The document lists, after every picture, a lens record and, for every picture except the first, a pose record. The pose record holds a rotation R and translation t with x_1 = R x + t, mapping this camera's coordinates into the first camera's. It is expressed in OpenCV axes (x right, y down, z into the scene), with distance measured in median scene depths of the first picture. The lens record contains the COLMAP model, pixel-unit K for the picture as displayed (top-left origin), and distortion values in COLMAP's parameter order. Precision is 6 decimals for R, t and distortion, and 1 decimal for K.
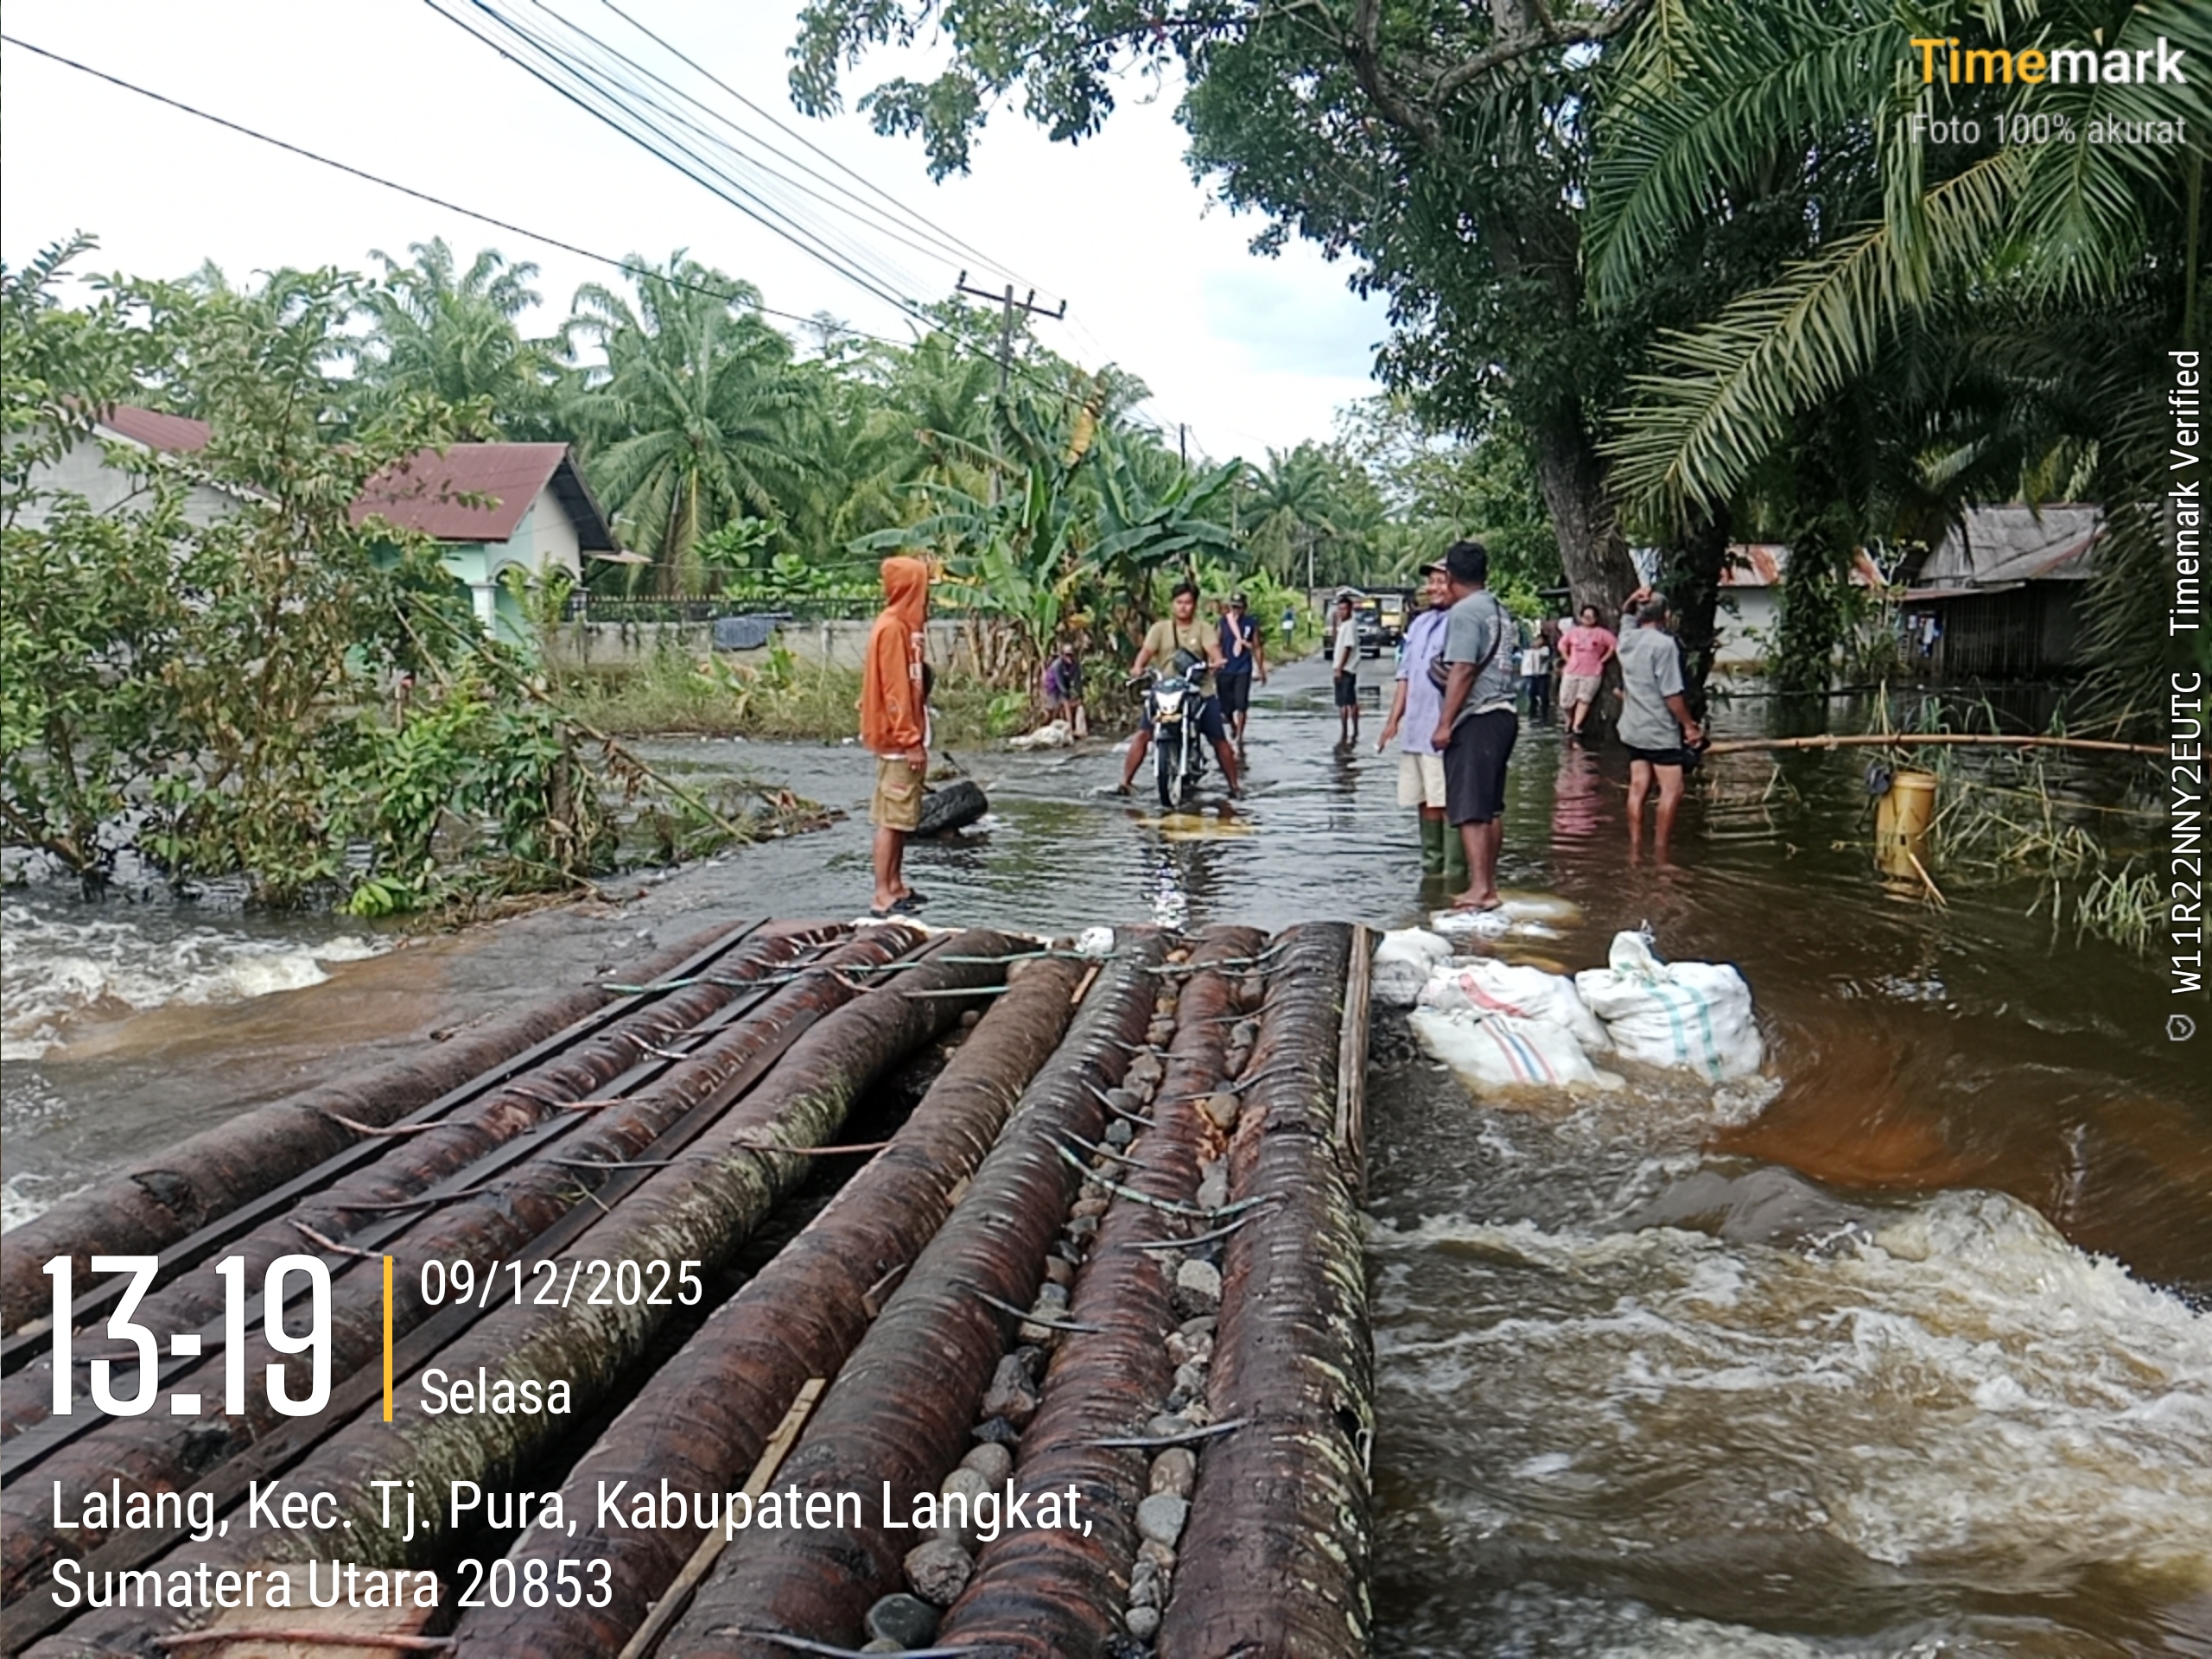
lens RADIAL K [[1762.3, 0, 1088.9], [0, 1762.3, 822.3], [0, 0, 1]] dist [0.084261, -0.186968]
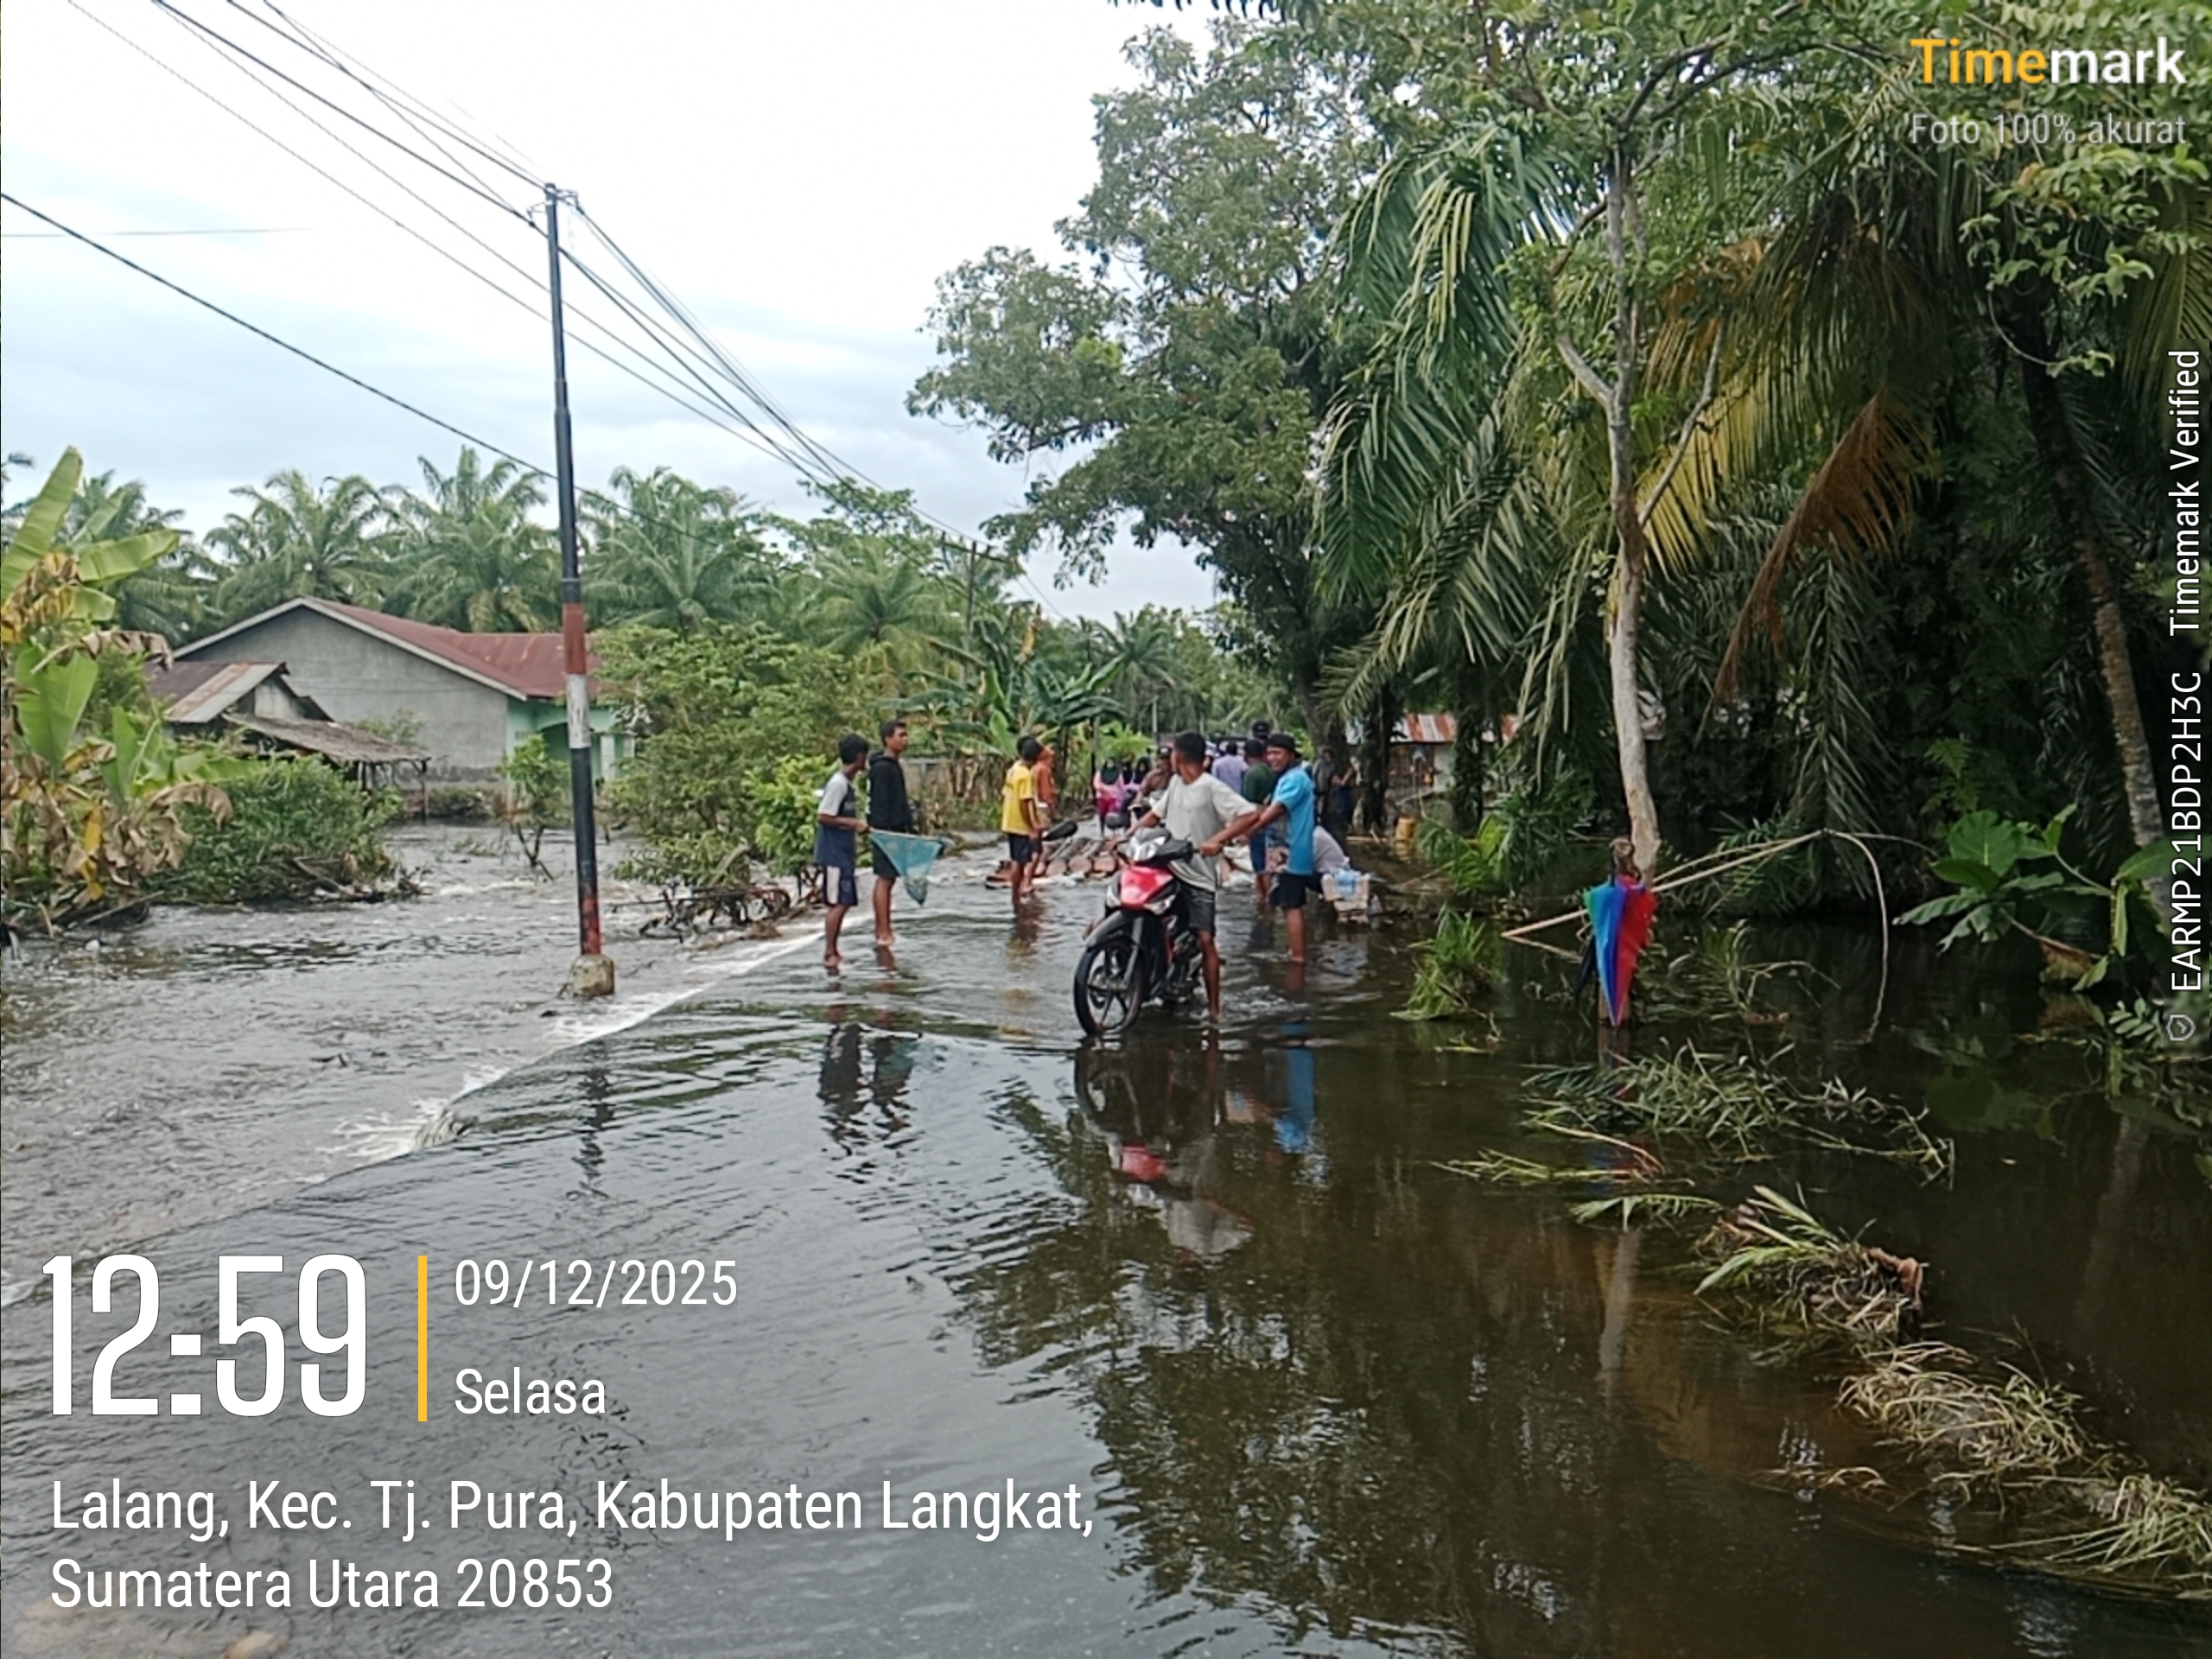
lens RADIAL K [[1762.3, 0, 1088.9], [0, 1762.3, 822.3], [0, 0, 1]] dist [0.084261, -0.186968]
pose [[0.995684, 0.003592, 0.092738, -0.173939], [0.003666, 0.996949, -0.077972, 0.114605], [-0.092735, 0.077976, 0.992633, -1.003804]]
